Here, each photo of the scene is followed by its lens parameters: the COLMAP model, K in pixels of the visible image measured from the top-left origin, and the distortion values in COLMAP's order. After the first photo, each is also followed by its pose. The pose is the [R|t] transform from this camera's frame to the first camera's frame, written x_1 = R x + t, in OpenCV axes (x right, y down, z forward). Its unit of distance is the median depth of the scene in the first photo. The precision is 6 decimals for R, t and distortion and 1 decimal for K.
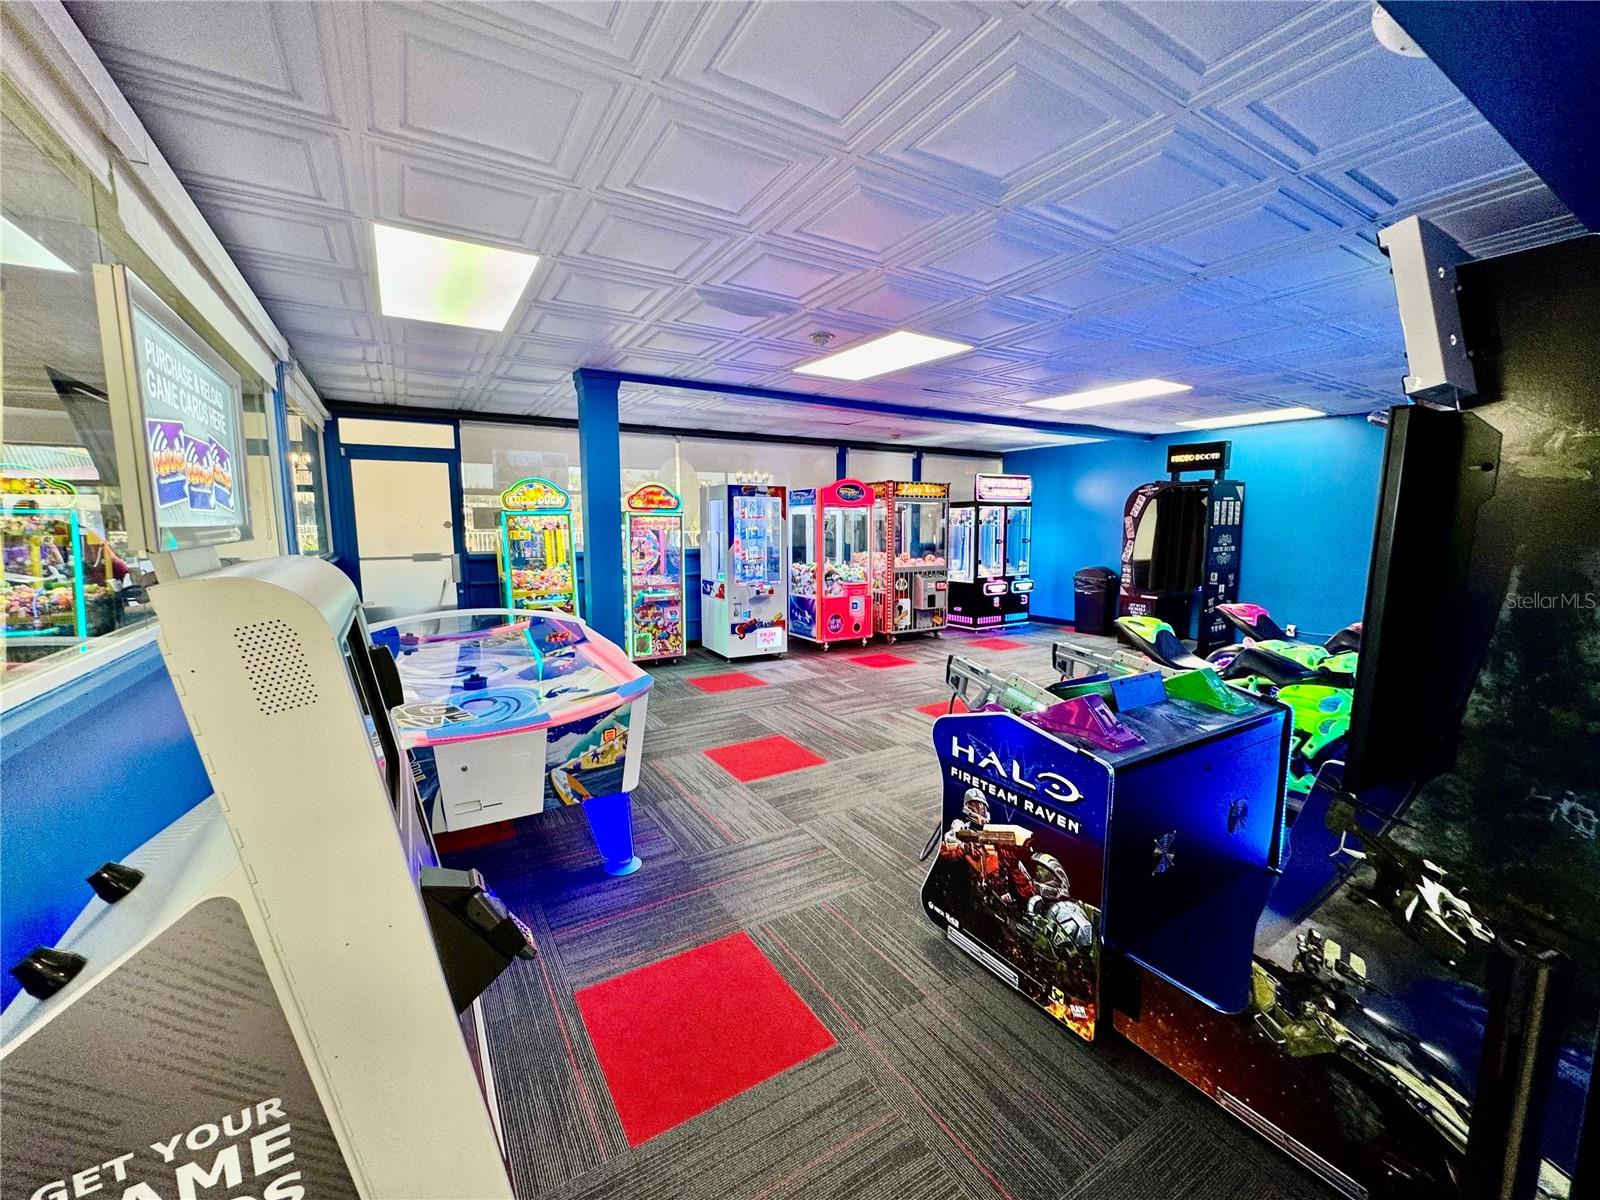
lens RADIAL K [[640.1, 0, 800.0], [0, 640.1, 600.0], [0, 0, 1]] dist [-0.001855, 0.000387]
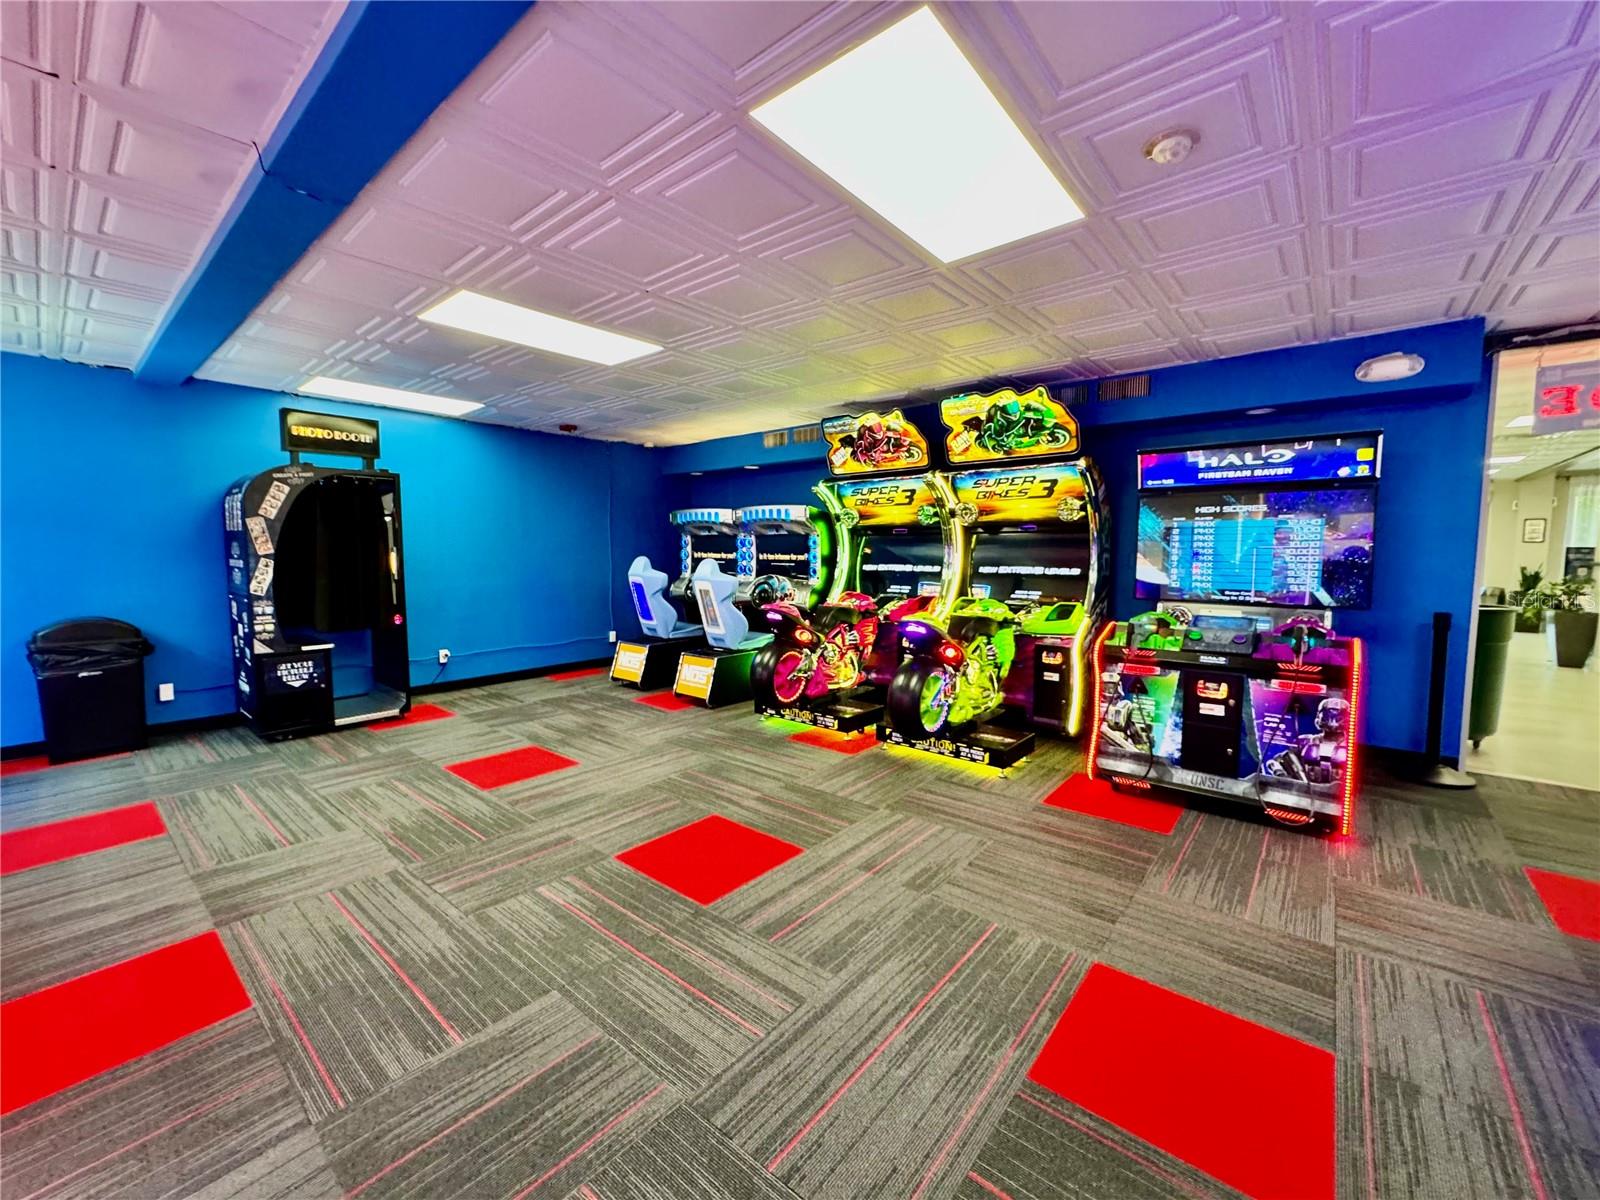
lens RADIAL K [[640.1, 0, 800.0], [0, 640.1, 600.0], [0, 0, 1]] dist [-0.001855, 0.000387]
pose [[-0.312392, -0.077521, 0.946785, -0.233965], [0.115239, 0.986211, 0.118772, -0.085379], [-0.942937, 0.146210, -0.299152, 0.892127]]
